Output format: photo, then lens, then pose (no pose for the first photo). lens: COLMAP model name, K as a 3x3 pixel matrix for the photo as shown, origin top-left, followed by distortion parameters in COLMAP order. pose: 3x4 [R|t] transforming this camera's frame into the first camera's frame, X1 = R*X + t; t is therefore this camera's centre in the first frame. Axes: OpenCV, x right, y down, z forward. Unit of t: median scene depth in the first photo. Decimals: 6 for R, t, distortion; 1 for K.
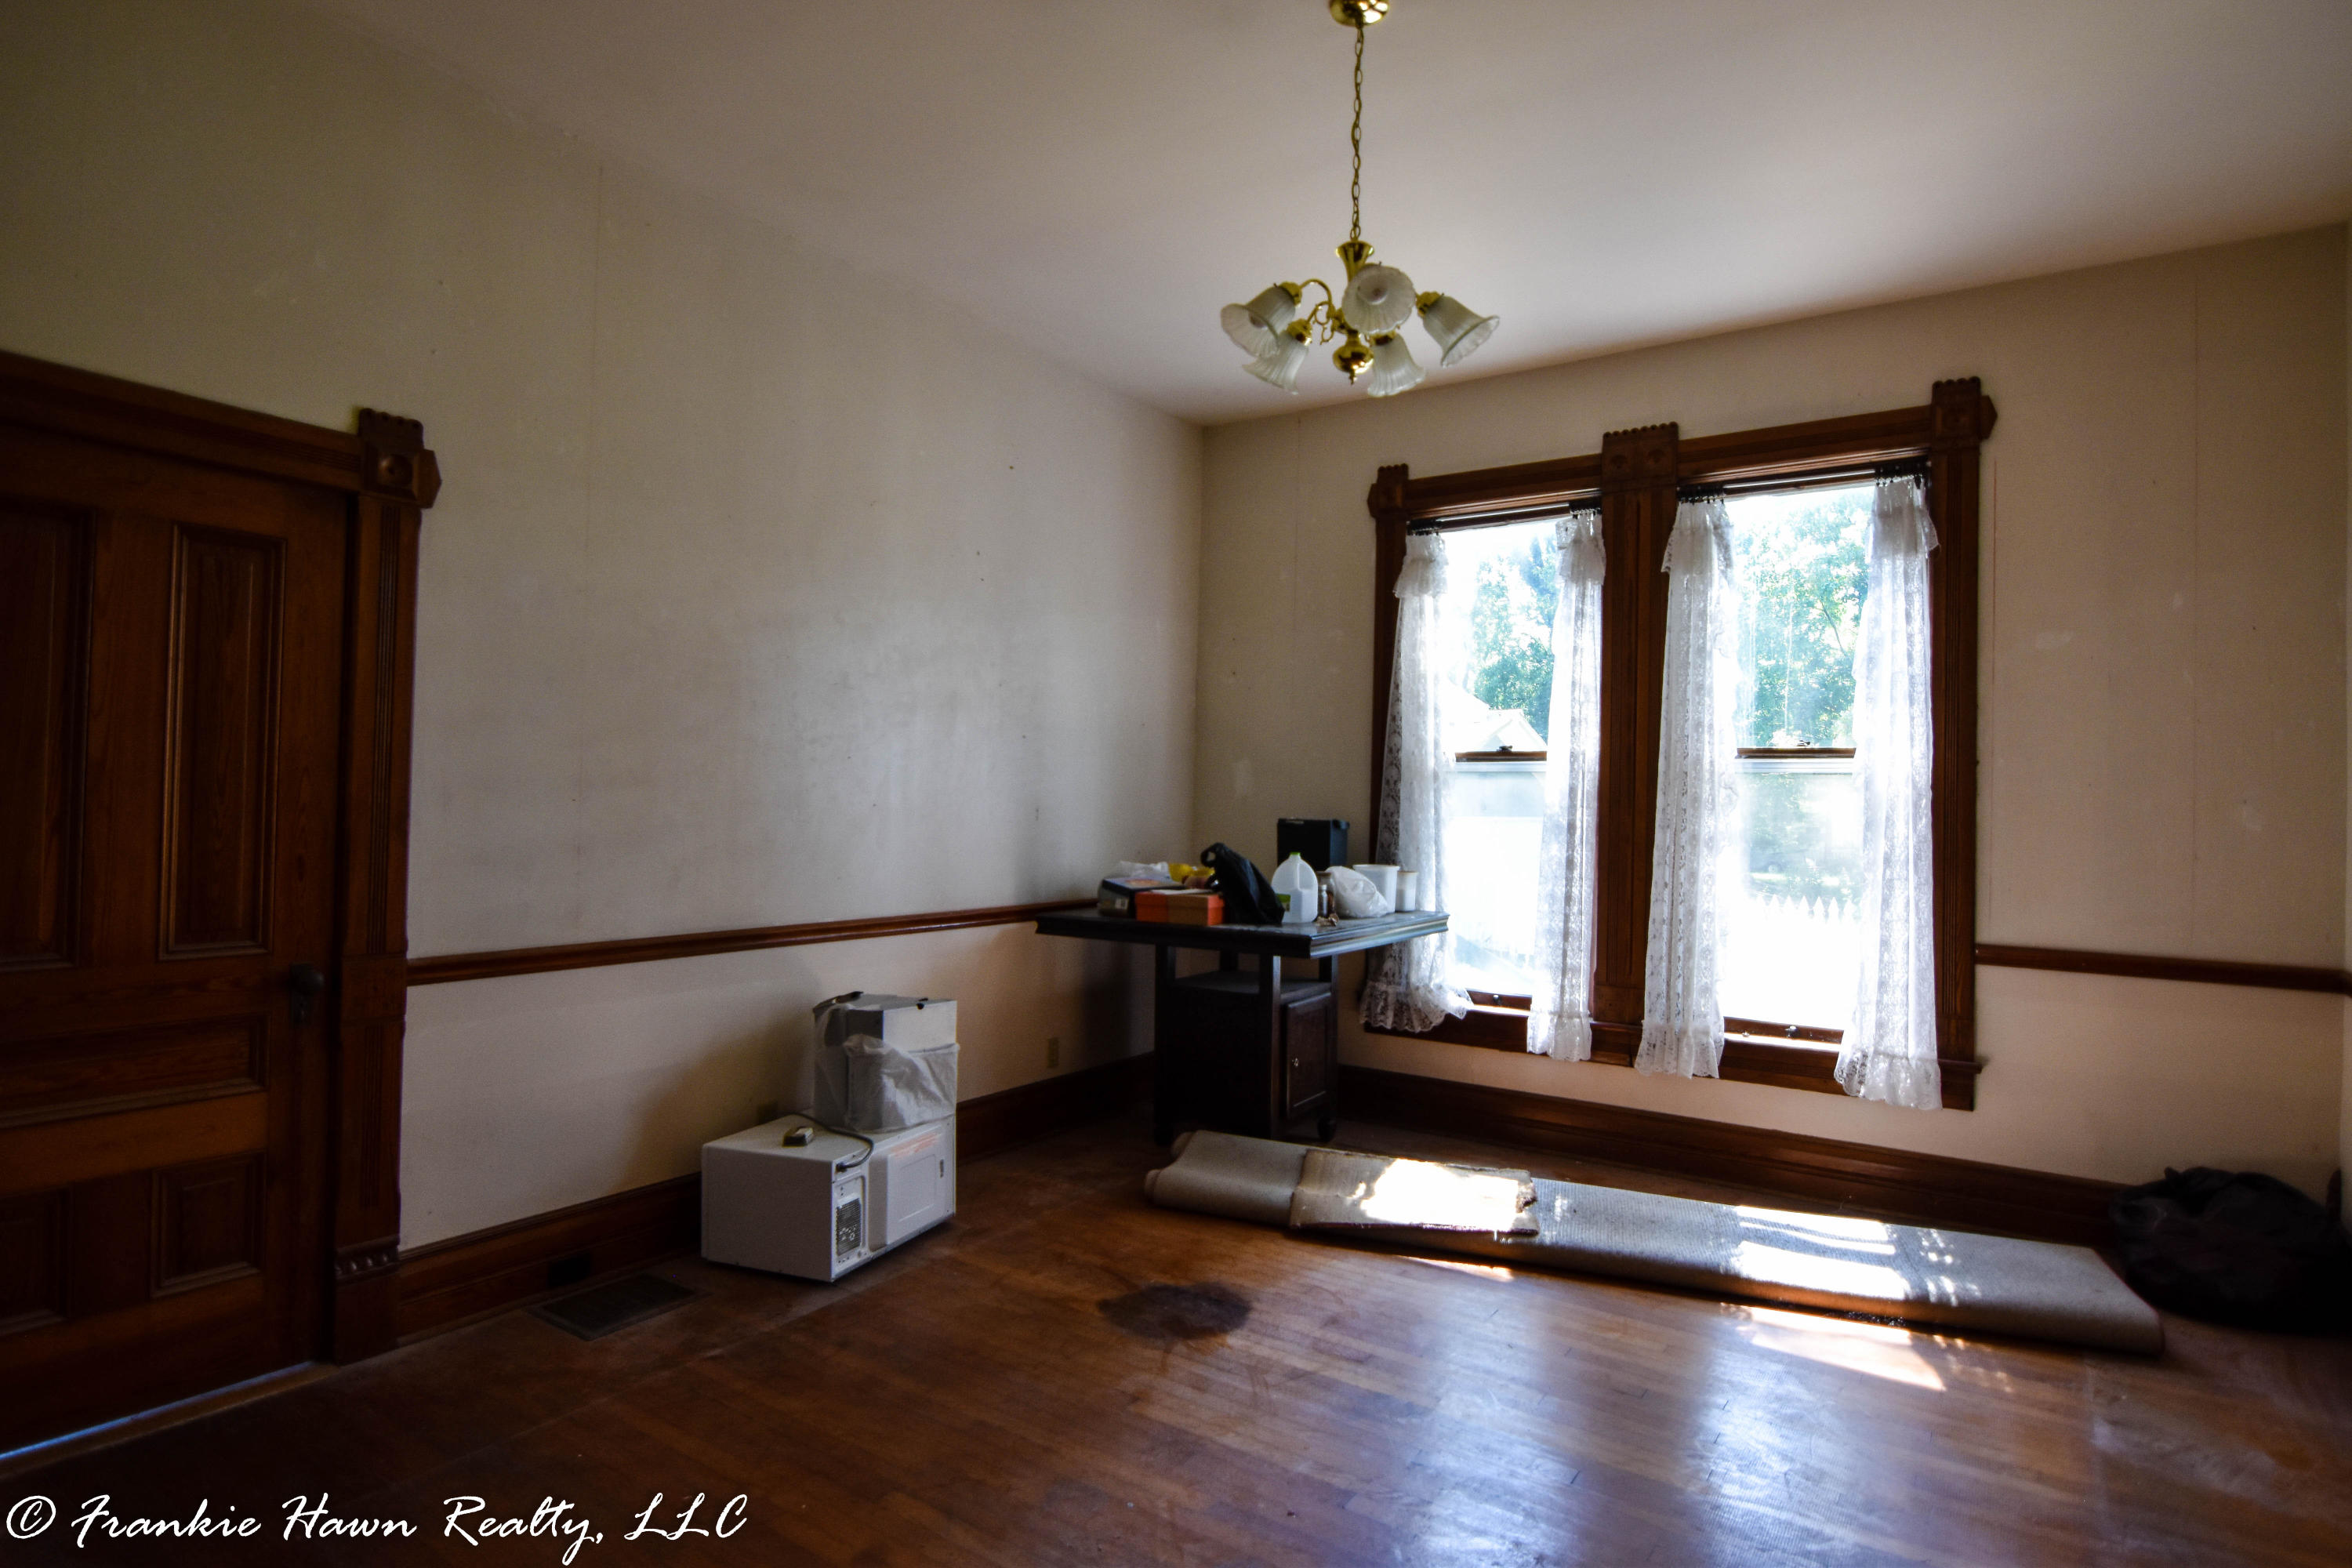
lens RADIAL K [[1228.3, 0, 1173.2], [0, 1228.3, 789.6], [0, 0, 1]] dist [-0.006276, -0.006762]
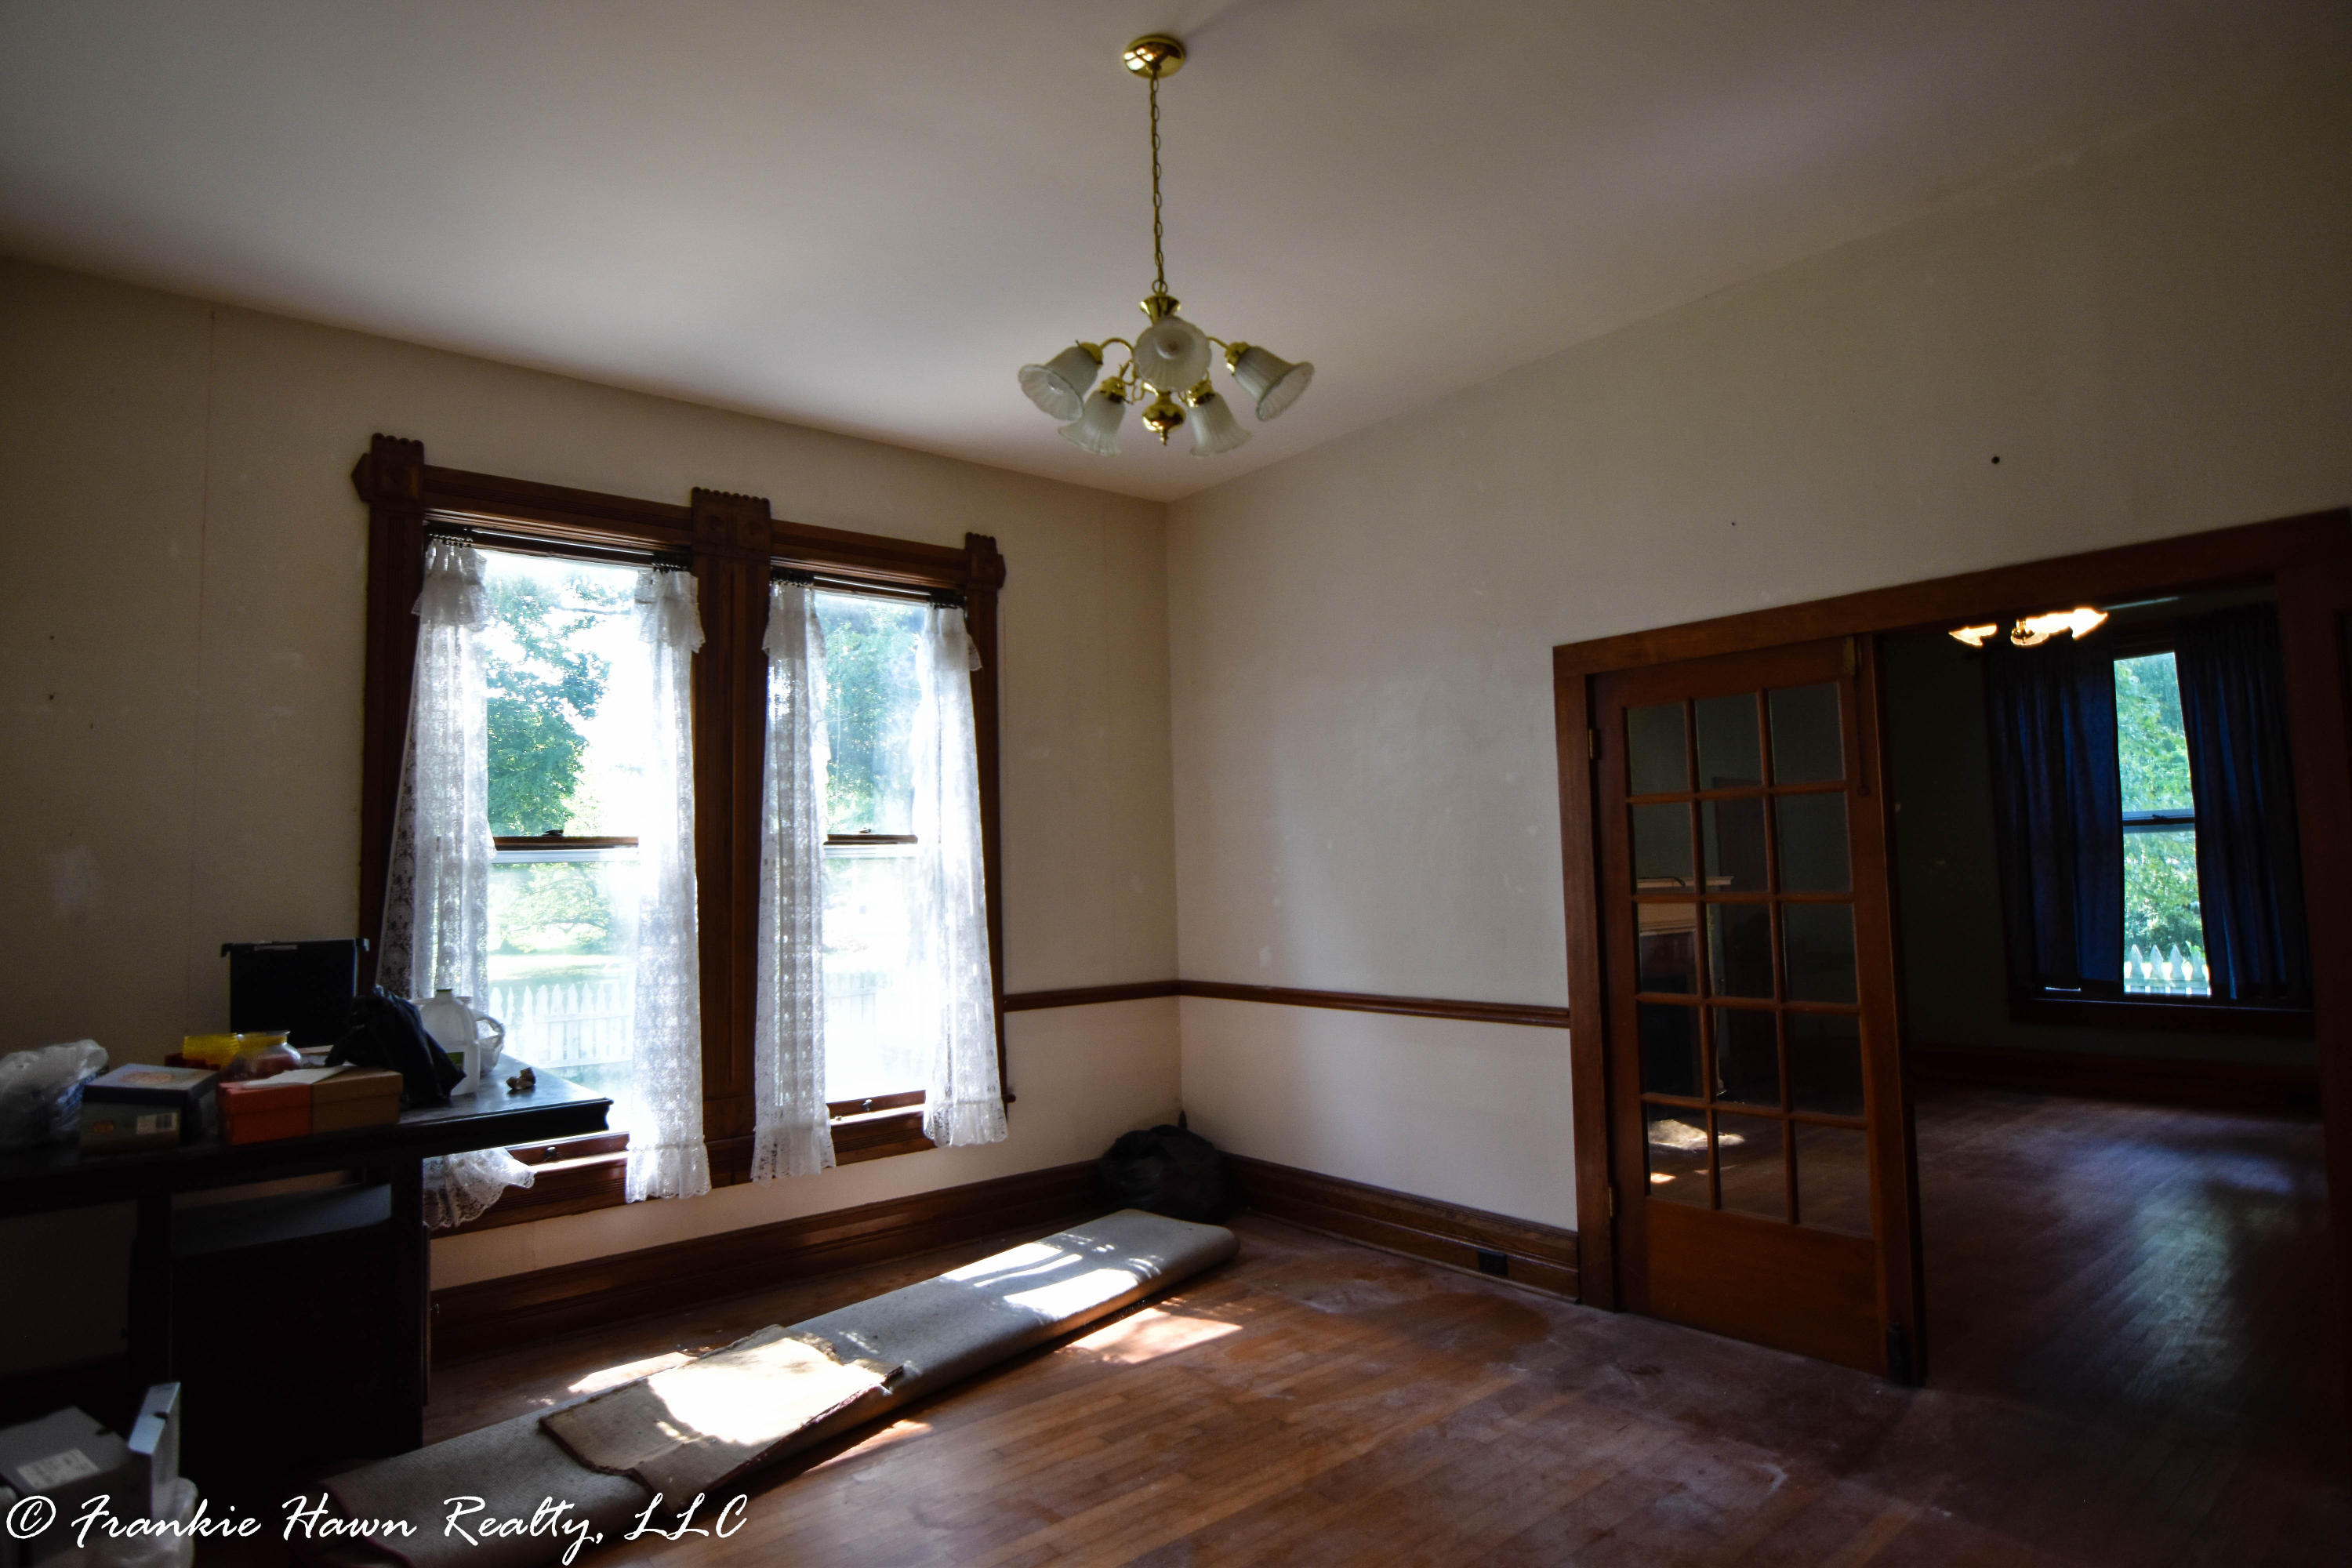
lens RADIAL K [[1228.3, 0, 1173.3], [0, 1228.3, 783.4], [0, 0, 1]] dist [-0.006276, -0.006762]
pose [[0.286165, 0.044727, 0.957136, -0.463112], [0.026773, 0.998147, -0.054648, -0.013178], [-0.957806, 0.041264, 0.284437, 0.463732]]
